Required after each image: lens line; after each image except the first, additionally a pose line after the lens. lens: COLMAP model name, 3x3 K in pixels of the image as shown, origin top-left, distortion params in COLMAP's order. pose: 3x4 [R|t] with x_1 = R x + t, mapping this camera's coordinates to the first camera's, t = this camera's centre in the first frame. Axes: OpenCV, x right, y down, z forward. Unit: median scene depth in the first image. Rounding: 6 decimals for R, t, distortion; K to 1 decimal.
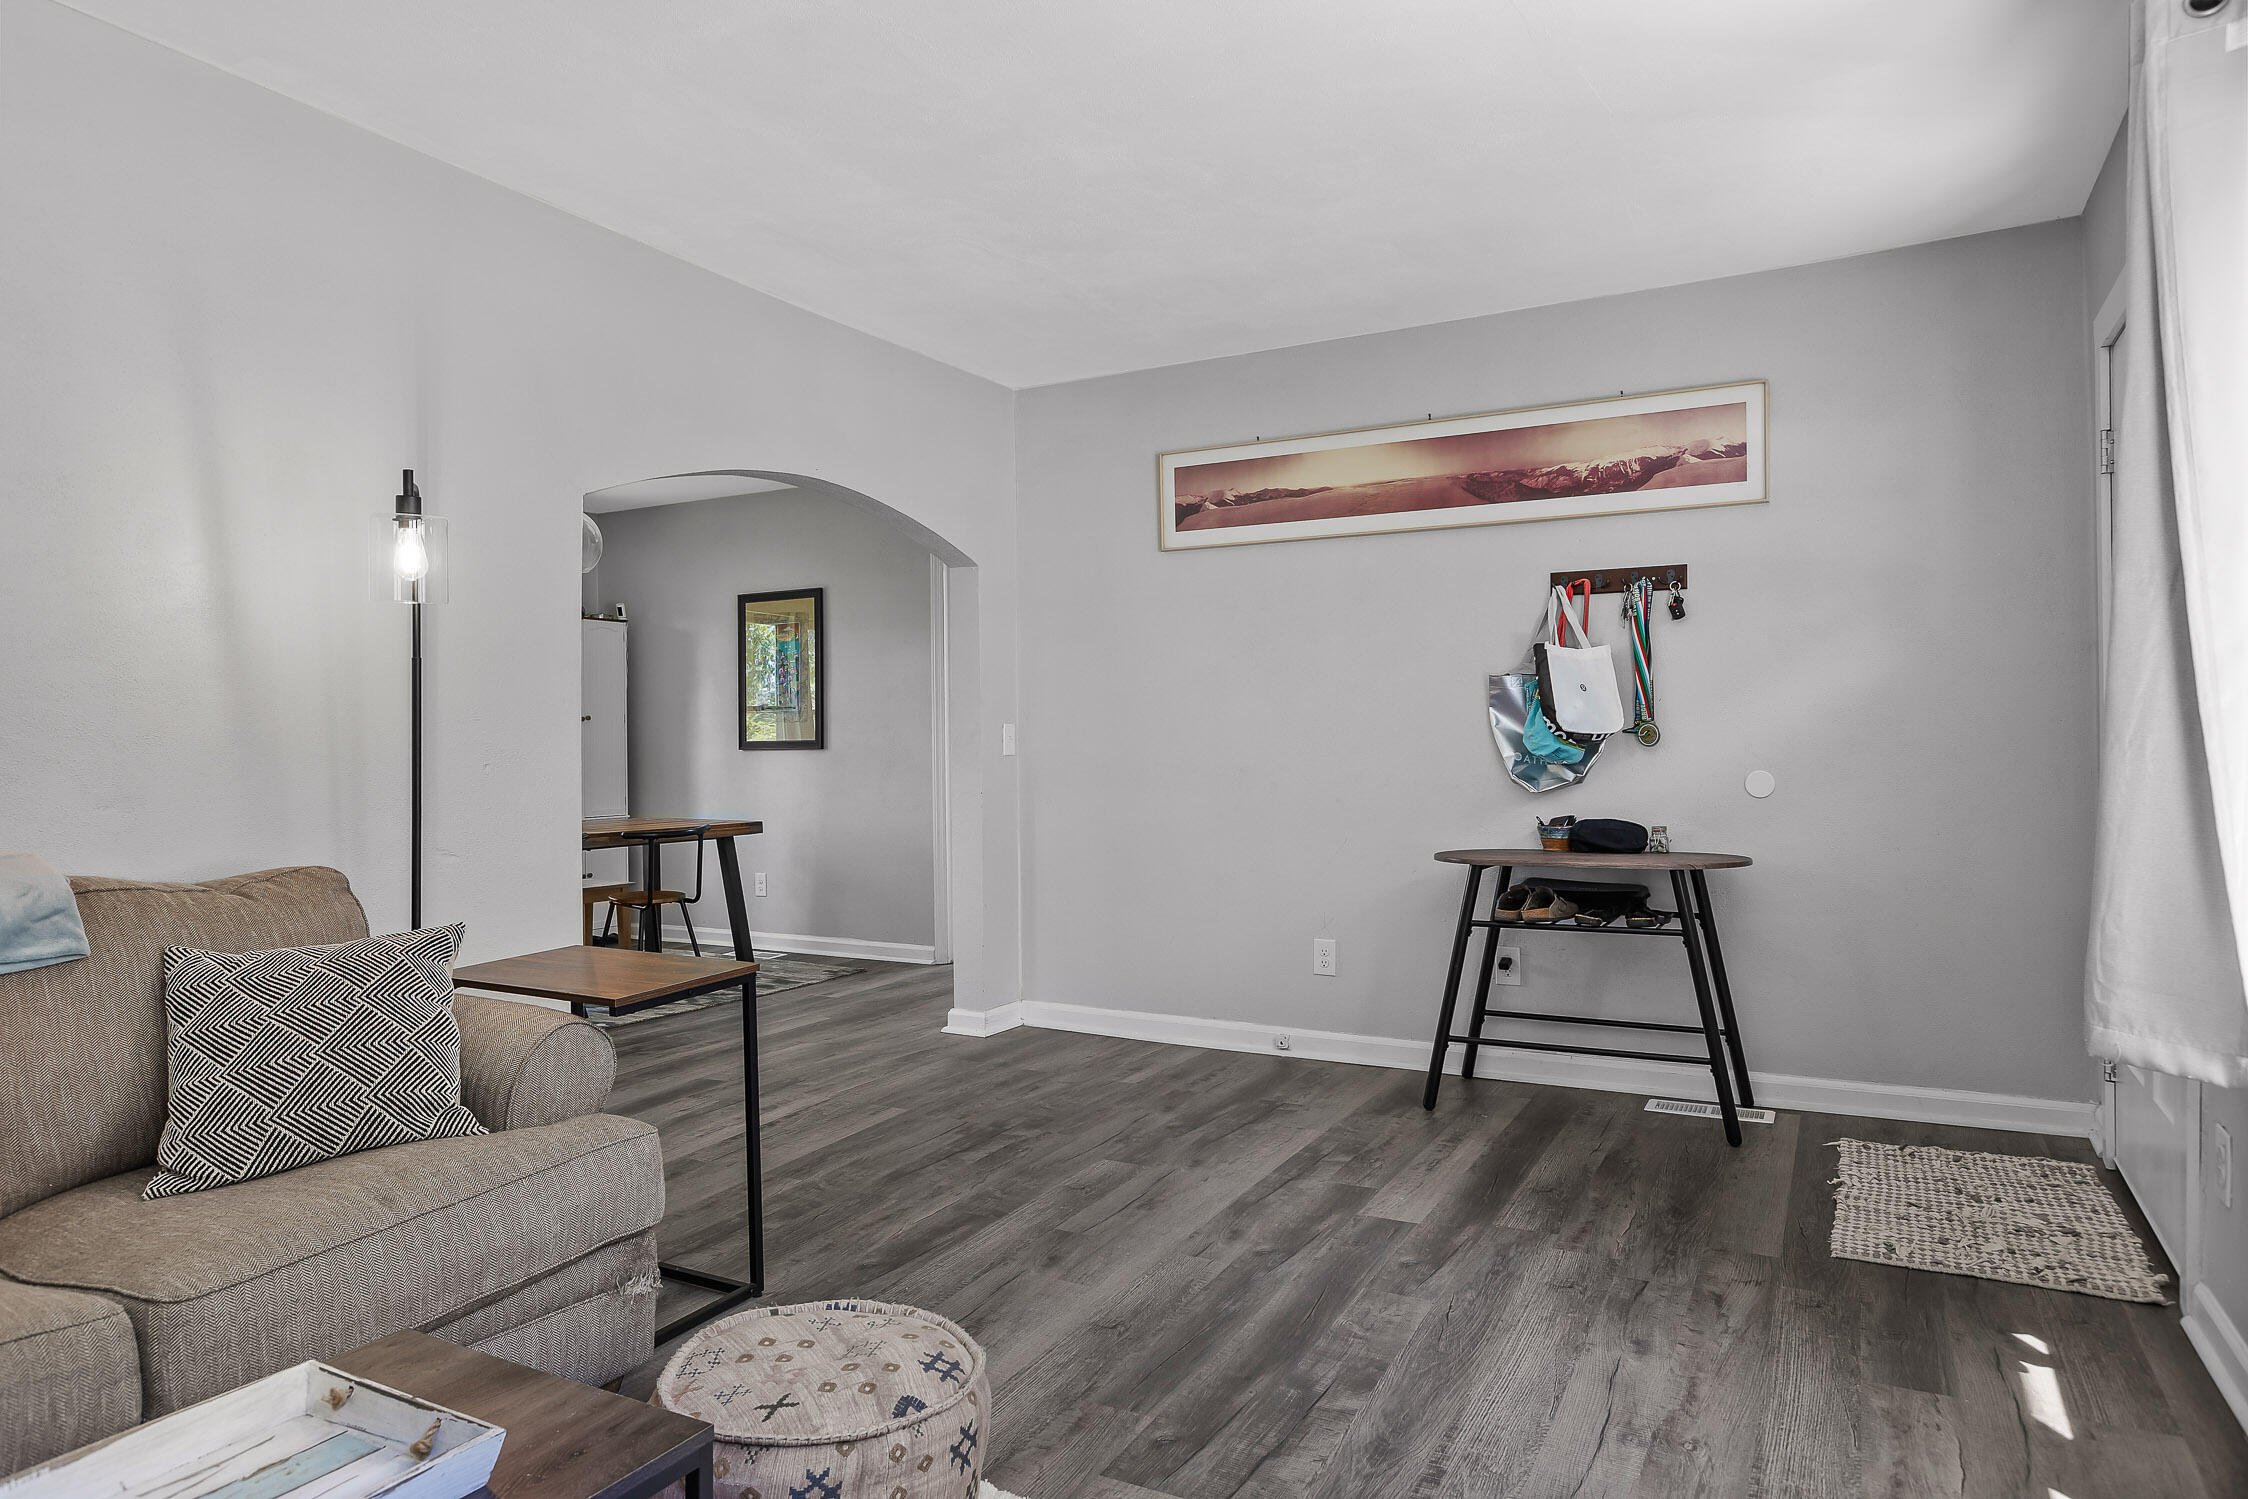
lens RADIAL K [[1353.8, 0, 1124.6], [0, 1353.8, 736.1], [0, 0, 1]] dist [-0.003563, -0.003499]
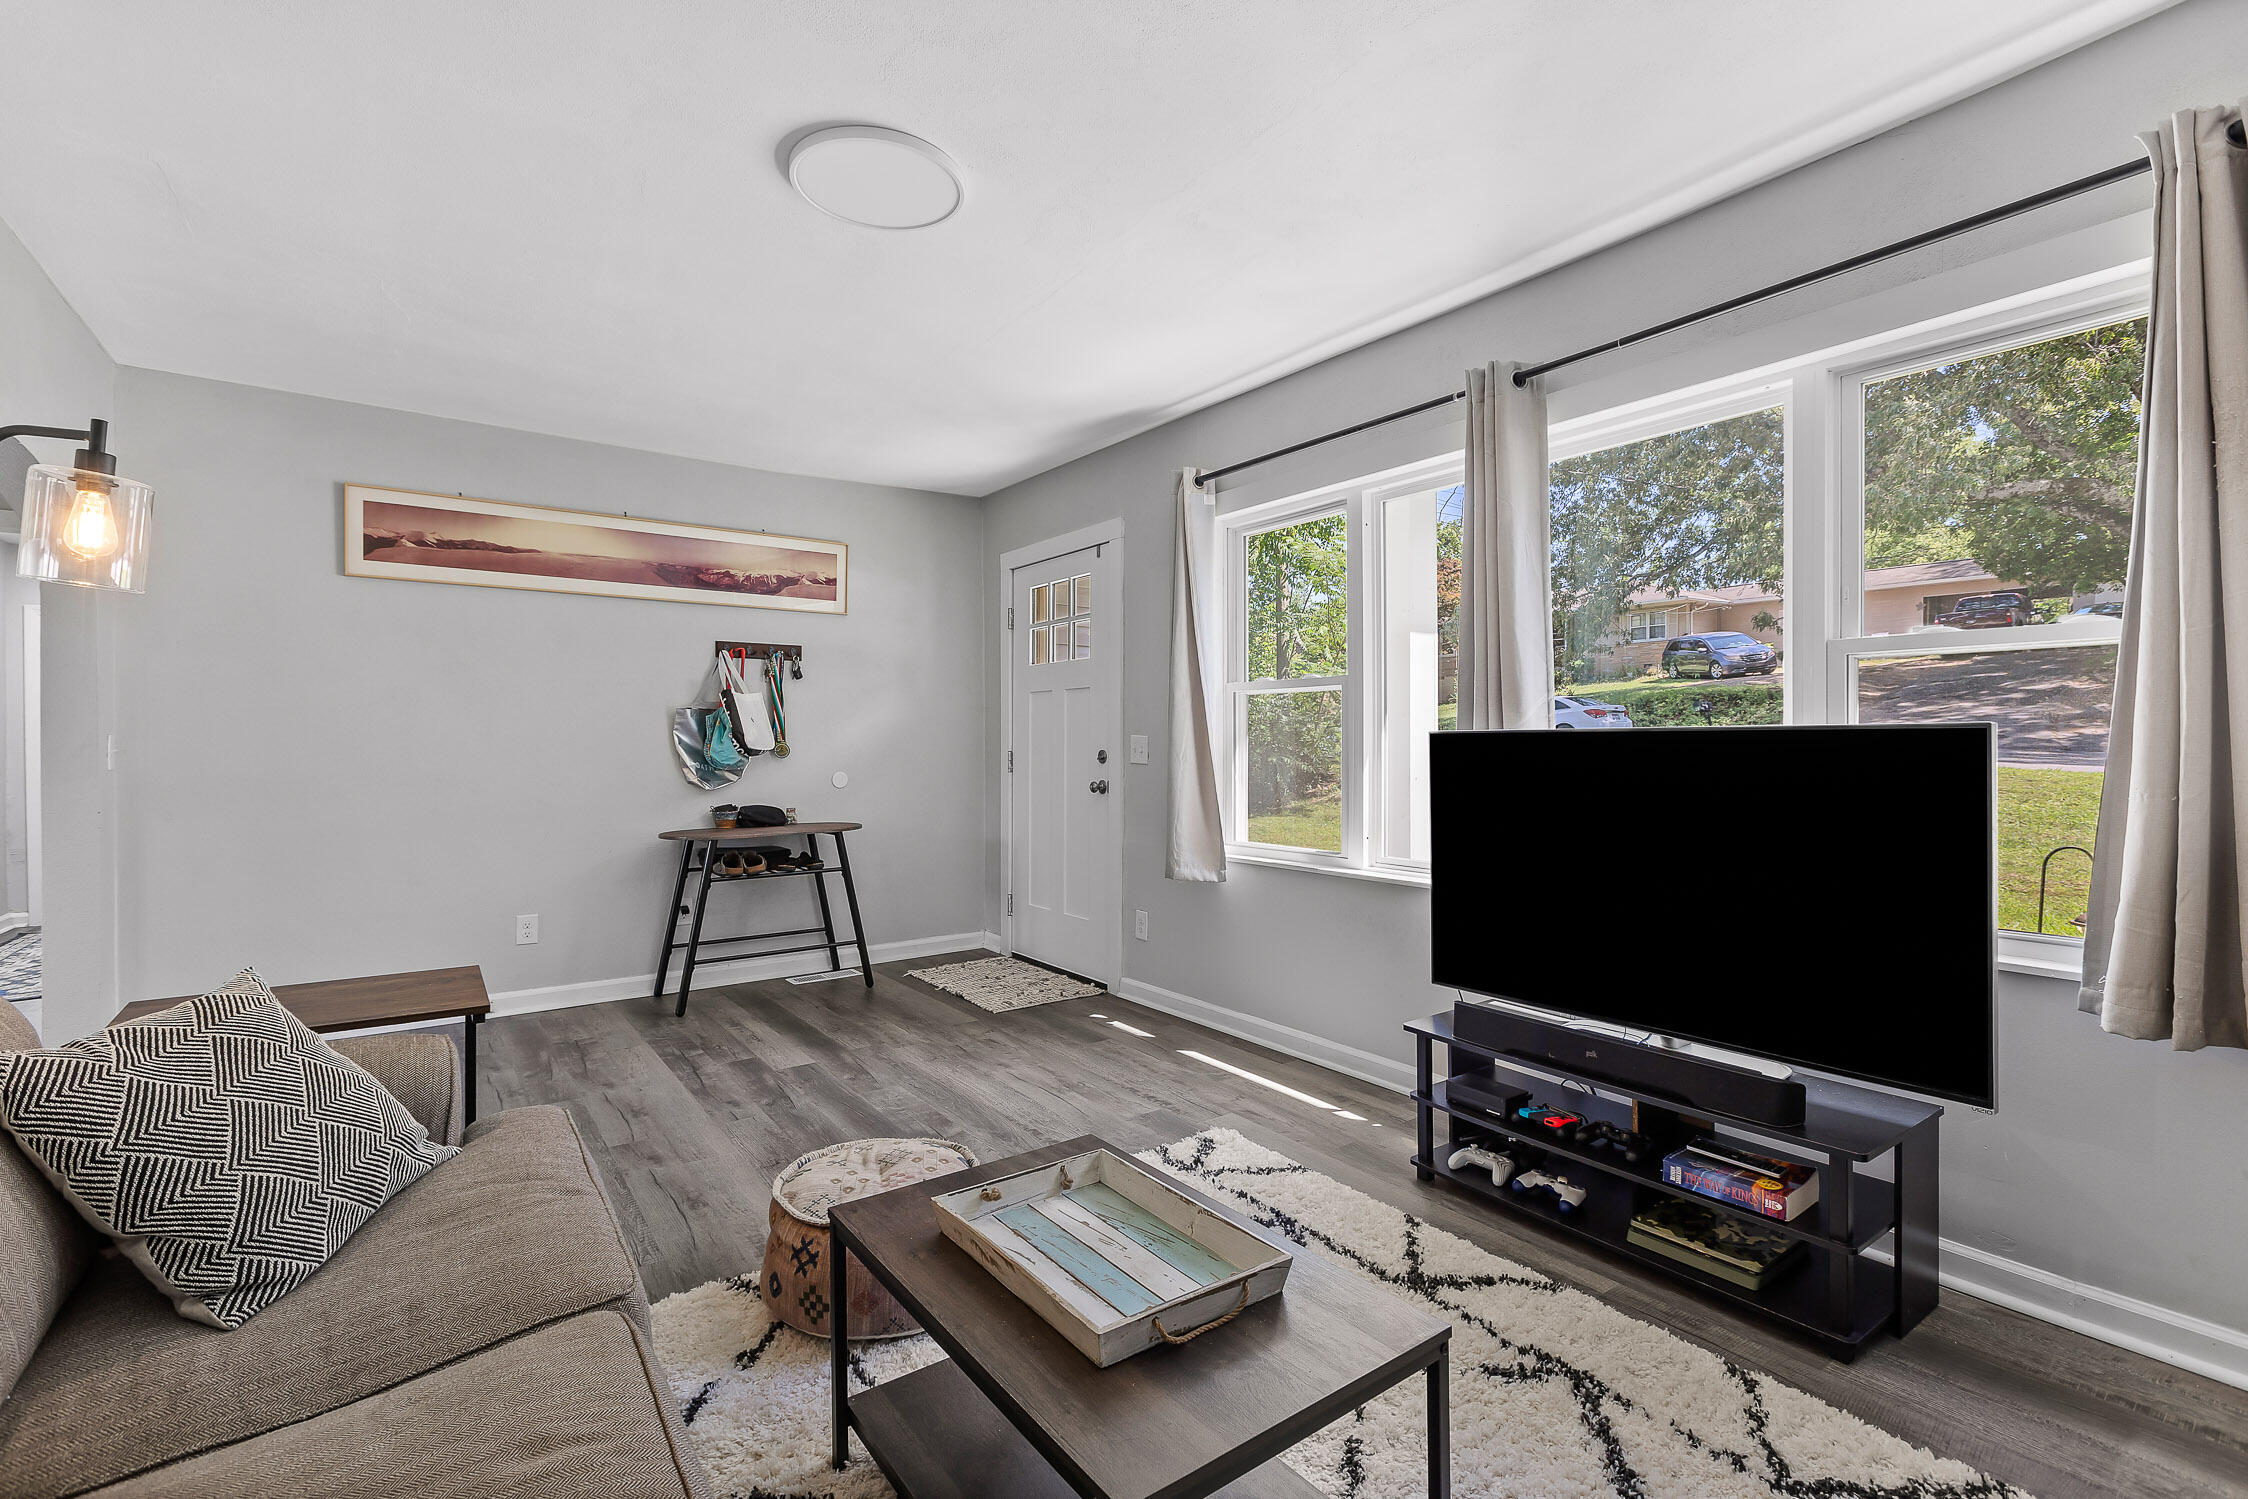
lens RADIAL K [[1015.9, 0, 1126.9], [0, 1015.9, 751.6], [0, 0, 1]] dist [0.002372, 0.000098]
pose [[0.426565, 0.001281, 0.904456, -0.532467], [-0.005702, 0.999983, 0.001273, -0.003944], [-0.904439, -0.005700, 0.426565, 0.128722]]
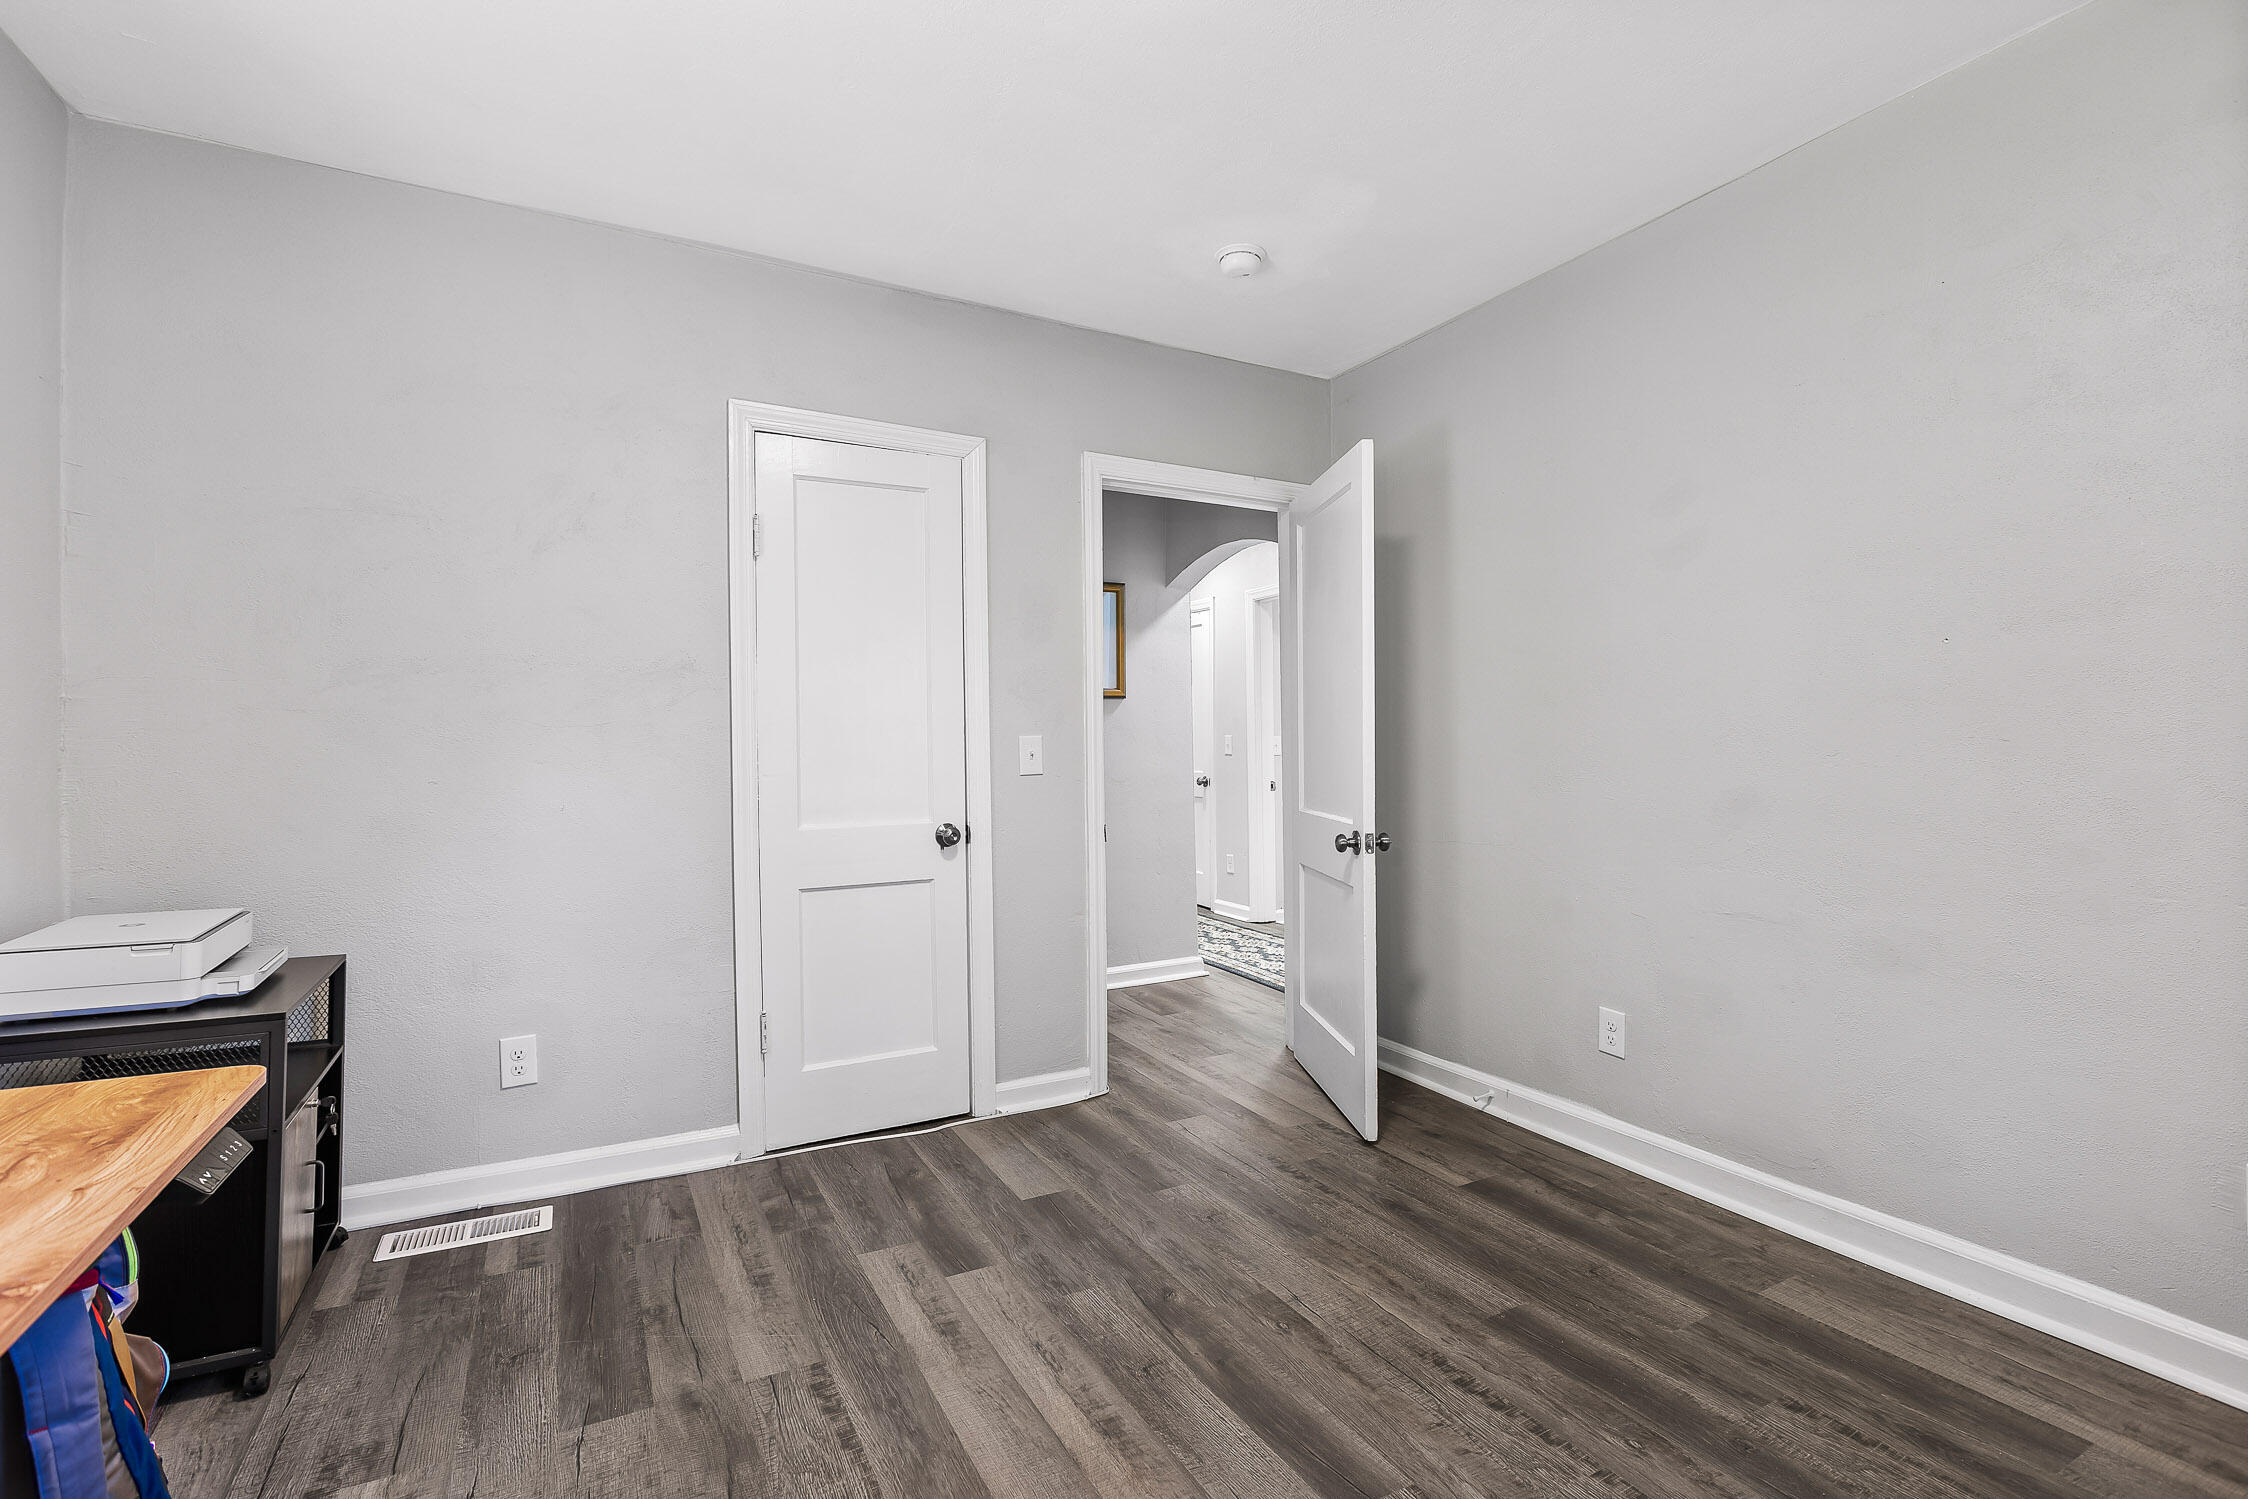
lens RADIAL K [[1015.9, 0, 1124.2], [0, 1015.9, 752.0], [0, 0, 1]] dist [0.002372, 0.000098]
pose [[-0.542231, 0.006182, -0.840207, 0.543919], [0.010177, 0.999948, 0.000790, -0.053567], [0.840168, -0.008123, -0.542266, 1.073679]]
